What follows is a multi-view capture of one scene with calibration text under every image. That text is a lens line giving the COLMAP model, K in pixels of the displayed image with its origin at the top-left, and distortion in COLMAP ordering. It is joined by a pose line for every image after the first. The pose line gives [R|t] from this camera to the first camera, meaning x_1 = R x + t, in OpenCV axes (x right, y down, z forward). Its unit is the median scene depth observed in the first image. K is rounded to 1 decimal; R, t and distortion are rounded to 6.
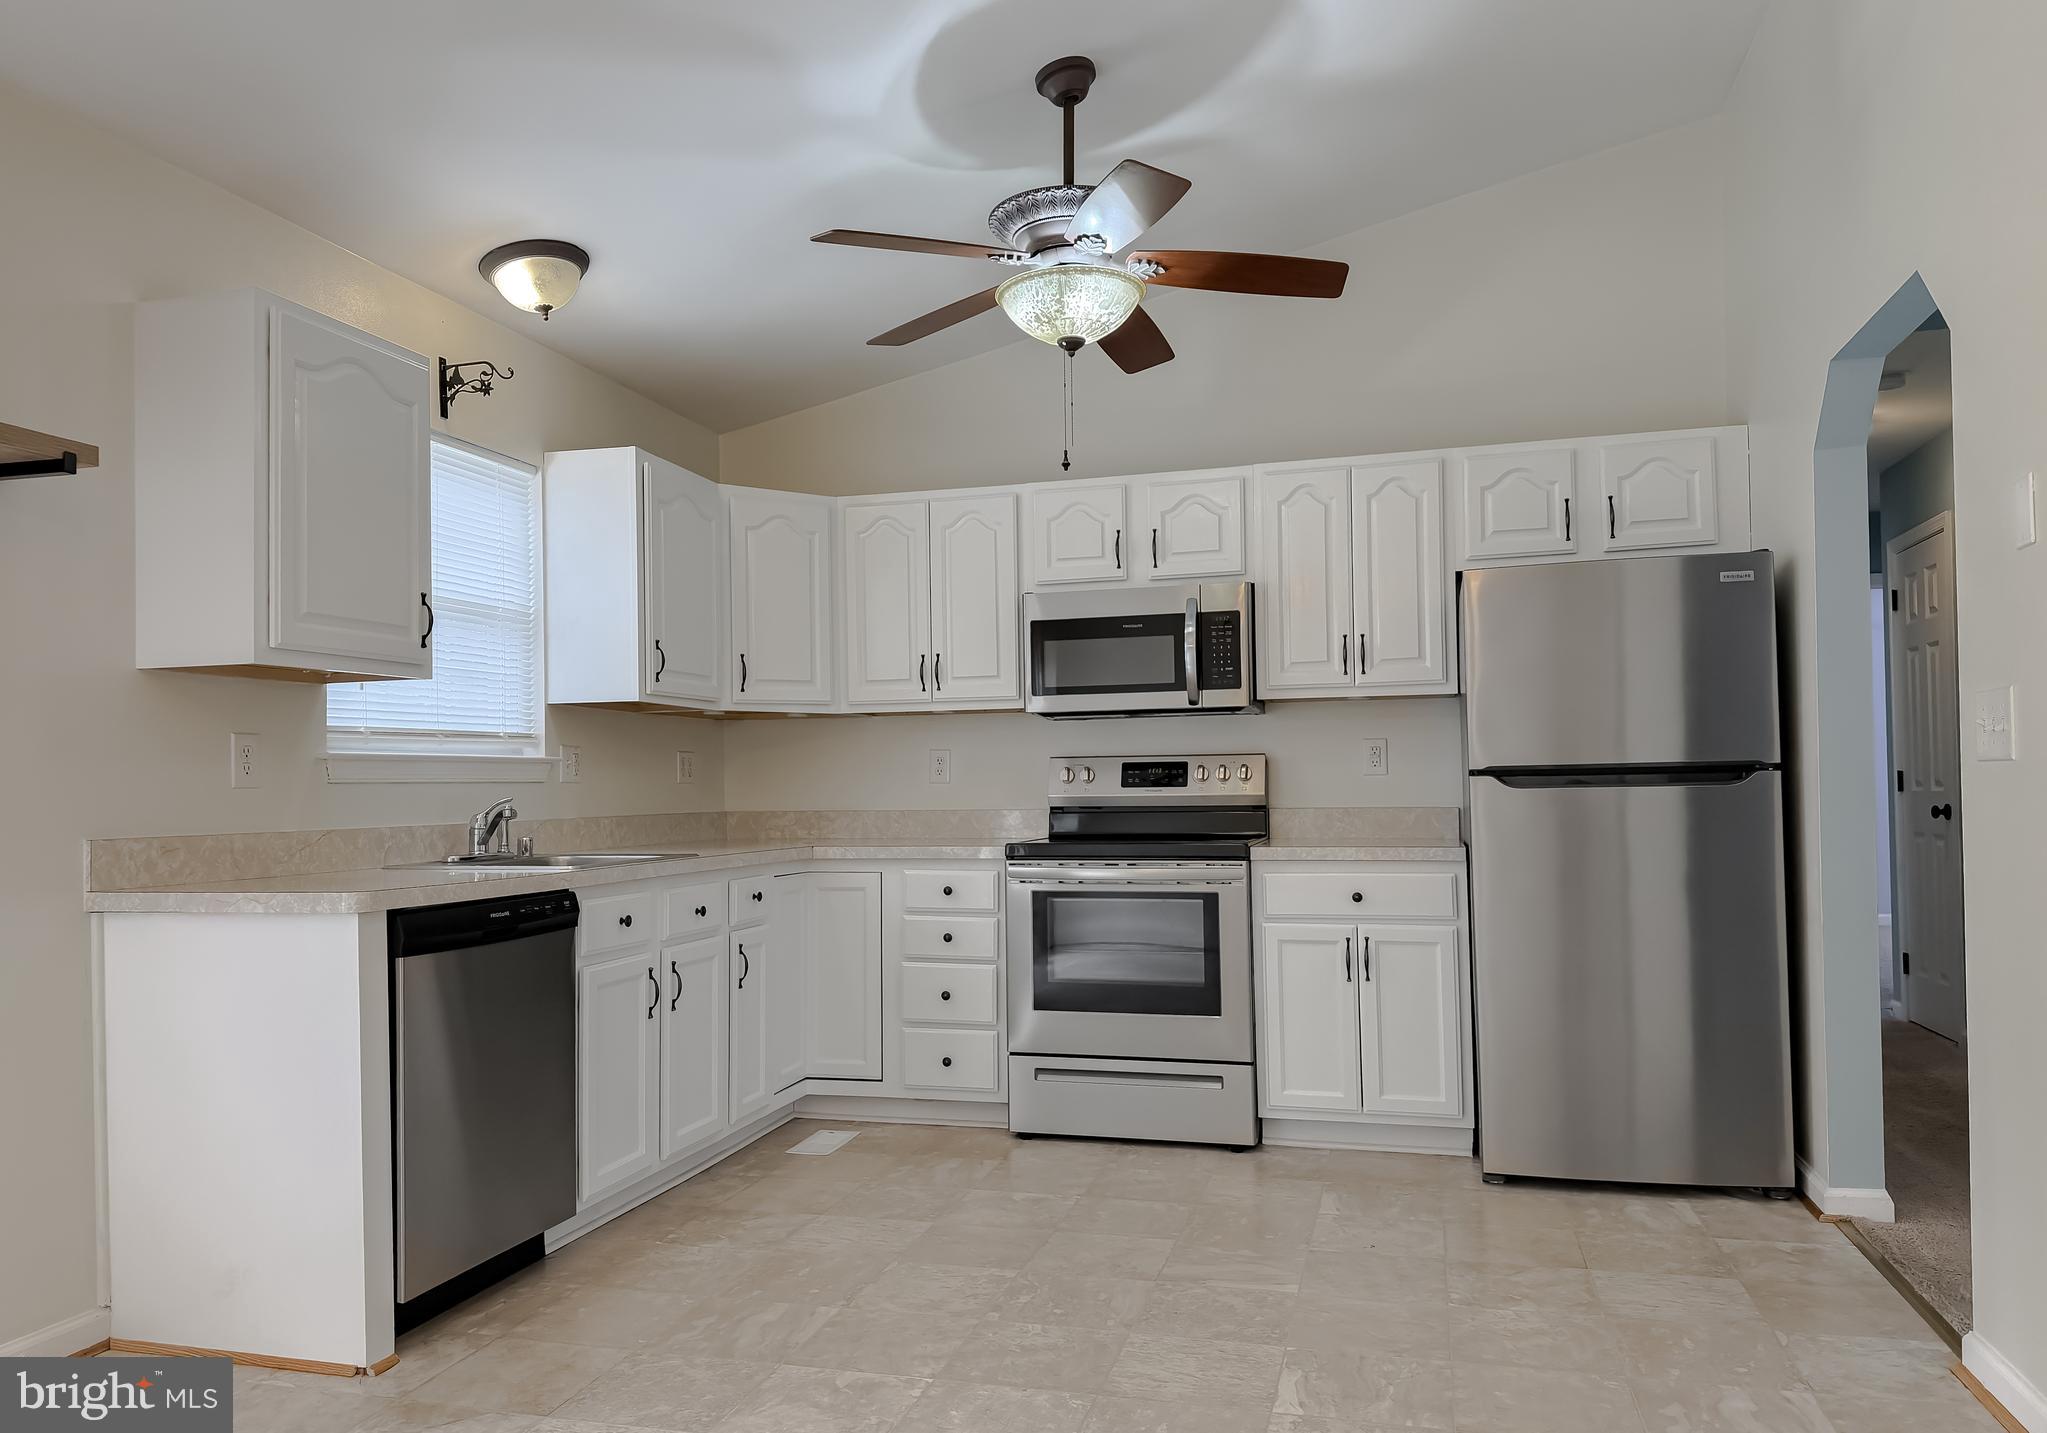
lens RADIAL K [[1430.7, 0, 1024.4], [0, 1430.7, 728.8], [0, 0, 1]] dist [0.026084, -0.030602]
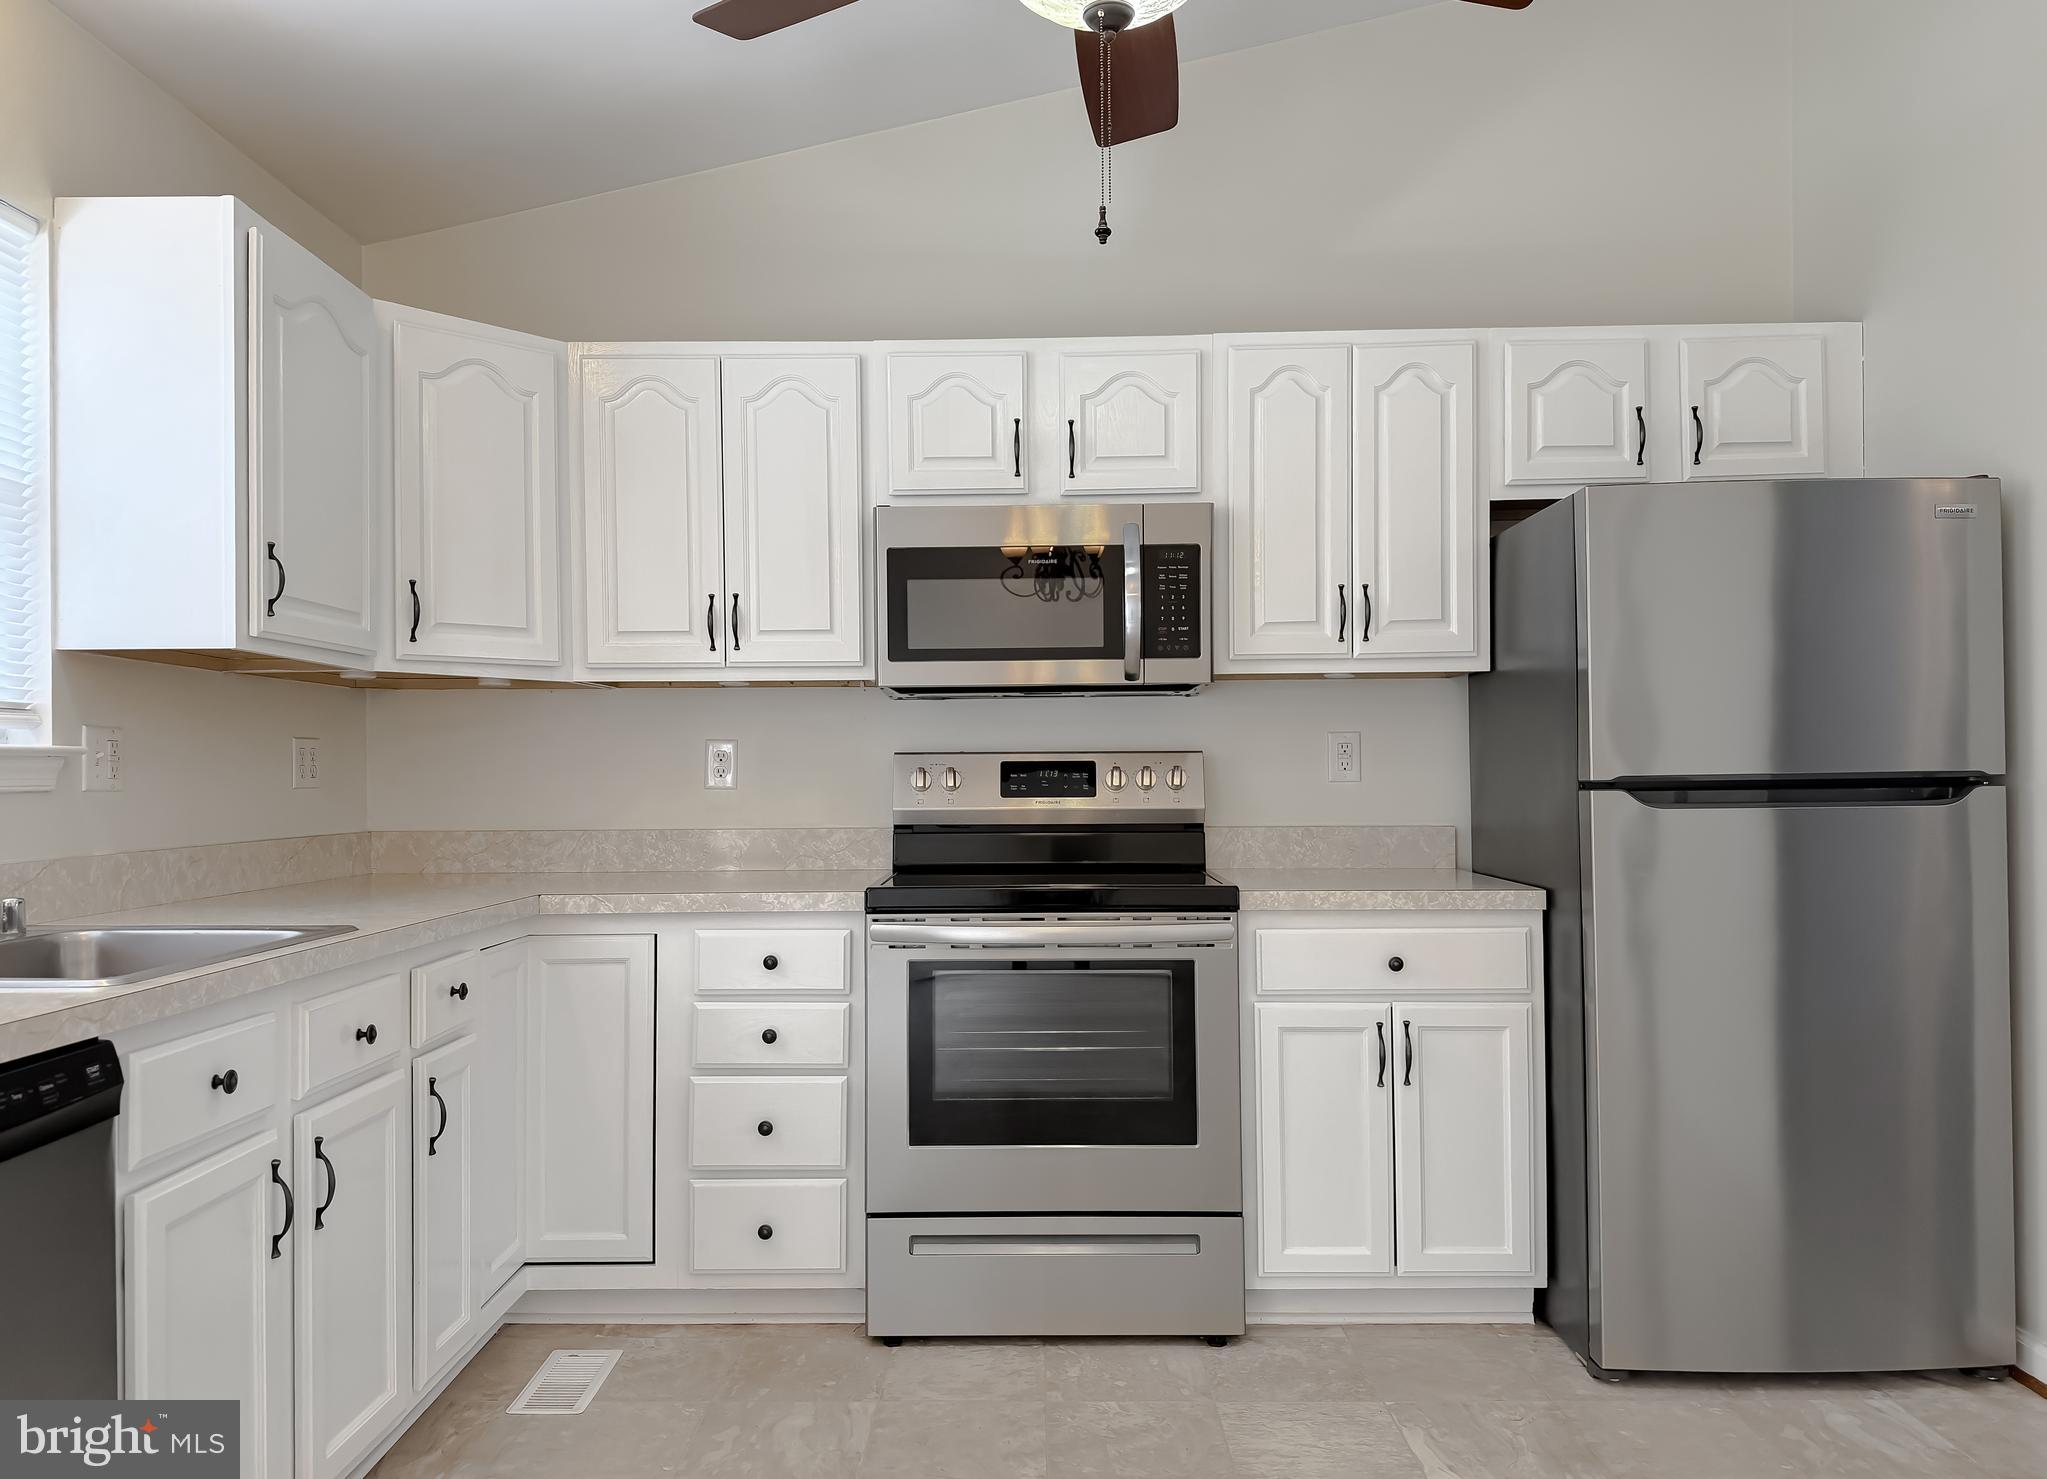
lens RADIAL K [[1467.8, 0, 1026.5], [0, 1467.8, 753.2], [0, 0, 1]] dist [0.020542, -0.034453]
pose [[0.967625, 0.009164, 0.252228, -0.115124], [-0.016000, 0.999558, 0.025064, 0.001868], [-0.251886, -0.028289, 0.967343, 0.363168]]
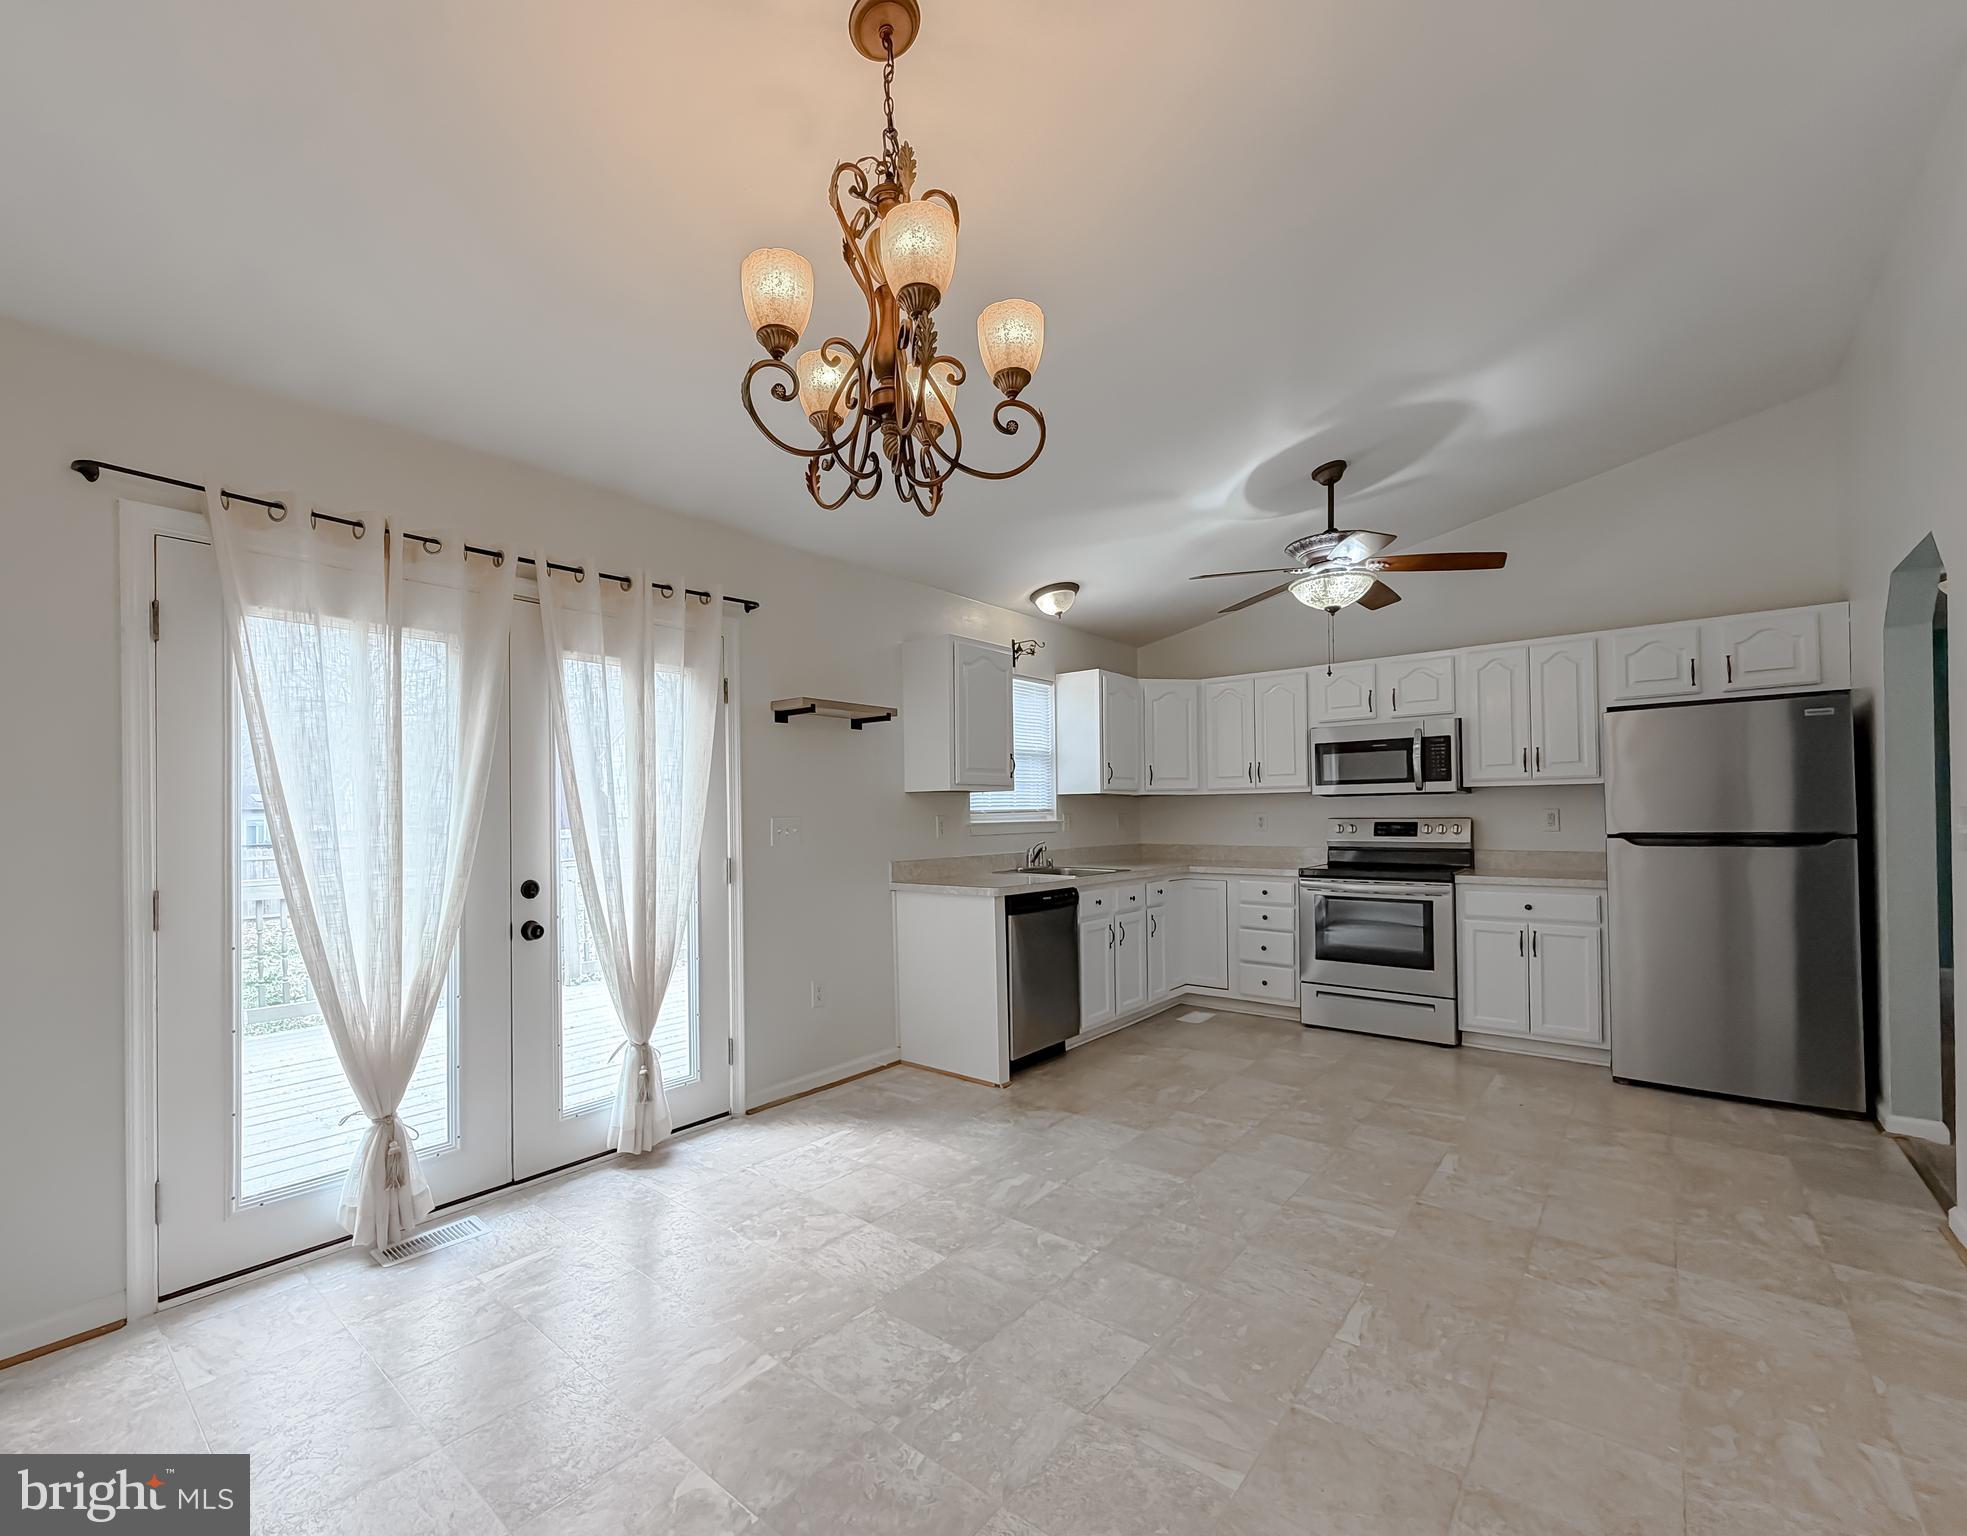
lens RADIAL K [[840.7, 0, 915.8], [0, 840.7, 814.9], [0, 0, 1]] dist [-0.000778, -0.001710]
pose [[0.896782, 0.002149, -0.442468, 0.023951], [0.016753, 0.999106, 0.038805, -0.039917], [0.442156, -0.042212, 0.895944, -0.191252]]
